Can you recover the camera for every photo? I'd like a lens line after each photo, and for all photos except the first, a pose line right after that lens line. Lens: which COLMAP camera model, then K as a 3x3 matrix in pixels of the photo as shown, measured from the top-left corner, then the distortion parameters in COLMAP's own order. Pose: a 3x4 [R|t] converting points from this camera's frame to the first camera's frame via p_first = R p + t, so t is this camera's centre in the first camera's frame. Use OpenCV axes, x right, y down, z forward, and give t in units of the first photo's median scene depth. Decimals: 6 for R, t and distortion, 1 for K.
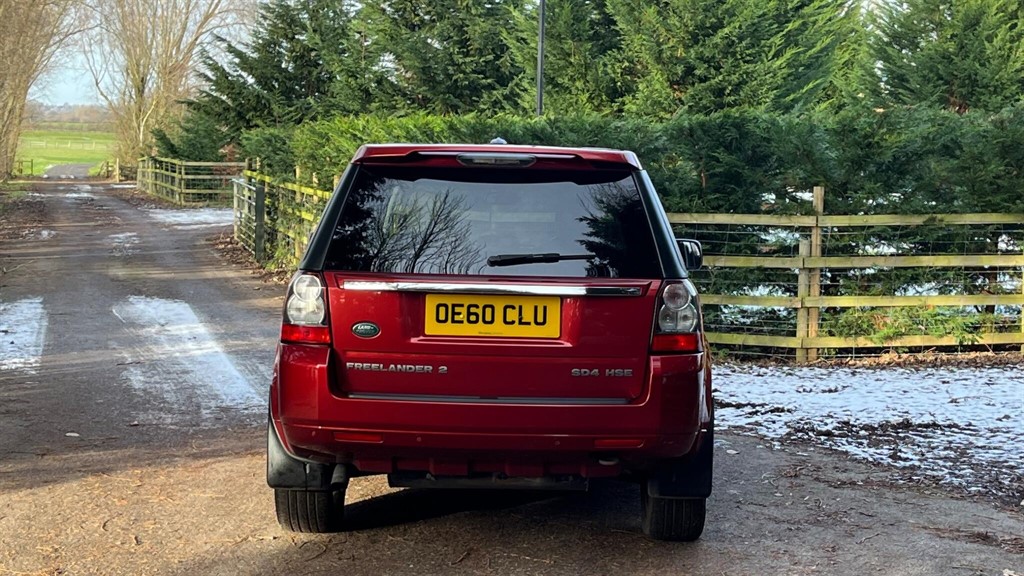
lens RADIAL K [[1614.8, 0, 527.5], [0, 1614.8, 292.3], [0, 0, 1]] dist [0.103332, -0.135045]
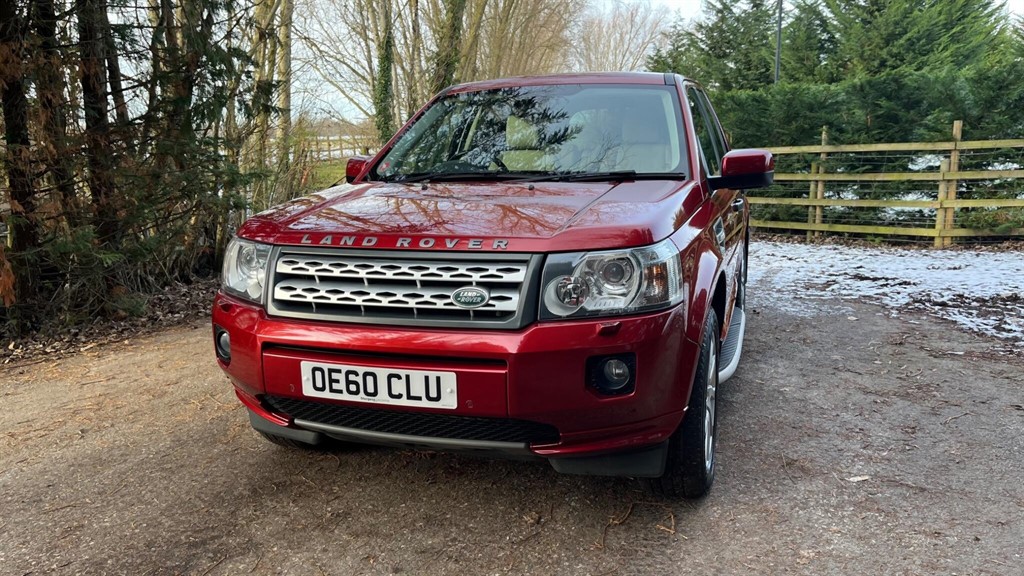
lens RADIAL K [[771.4, 0, 513.3], [0, 771.4, 291.8], [0, 0, 1]] dist [0.060564, -0.086874]
pose [[0.936370, 0.027999, -0.349895, 0.060193], [0.009276, 0.994492, 0.104404, 0.007659], [0.350891, -0.101007, 0.930953, 0.226467]]
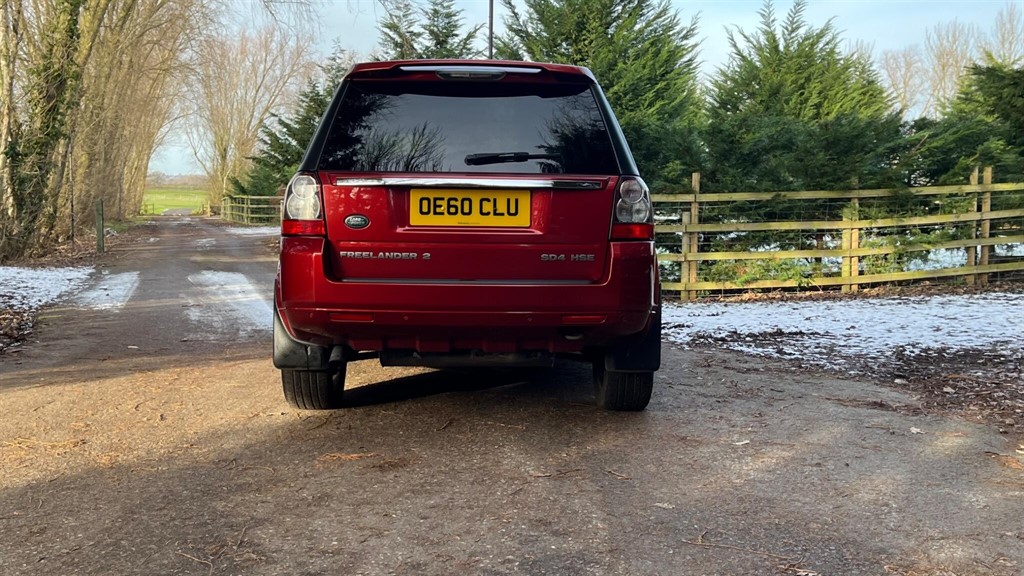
lens RADIAL K [[1026.0, 0, 508.4], [0, 1026.0, 291.4], [0, 0, 1]] dist [0.095360, -0.217936]
pose [[0.999454, -0.013806, 0.030005, -0.007735], [0.013779, 0.999904, 0.001103, 0.032494], [-0.030017, -0.000689, 0.999549, 0.128445]]
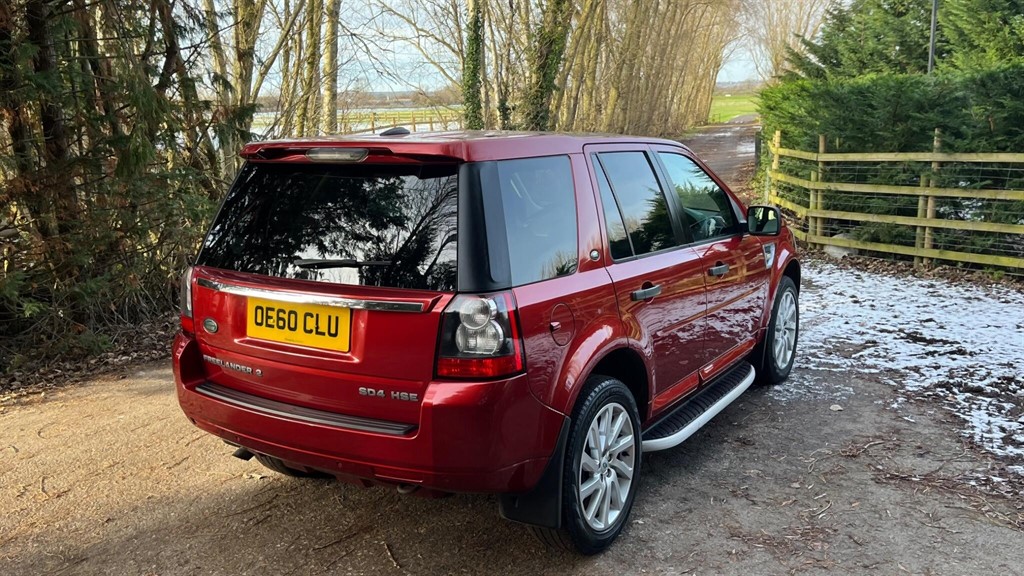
lens RADIAL K [[863.2, 0, 507.8], [0, 863.2, 287.3], [0, 0, 1]] dist [0.018702, 0.004432]
pose [[0.844034, 0.059157, -0.533017, 0.160325], [0.005297, 0.992930, 0.118587, -0.029844], [0.536263, -0.102915, 0.837753, 0.288114]]
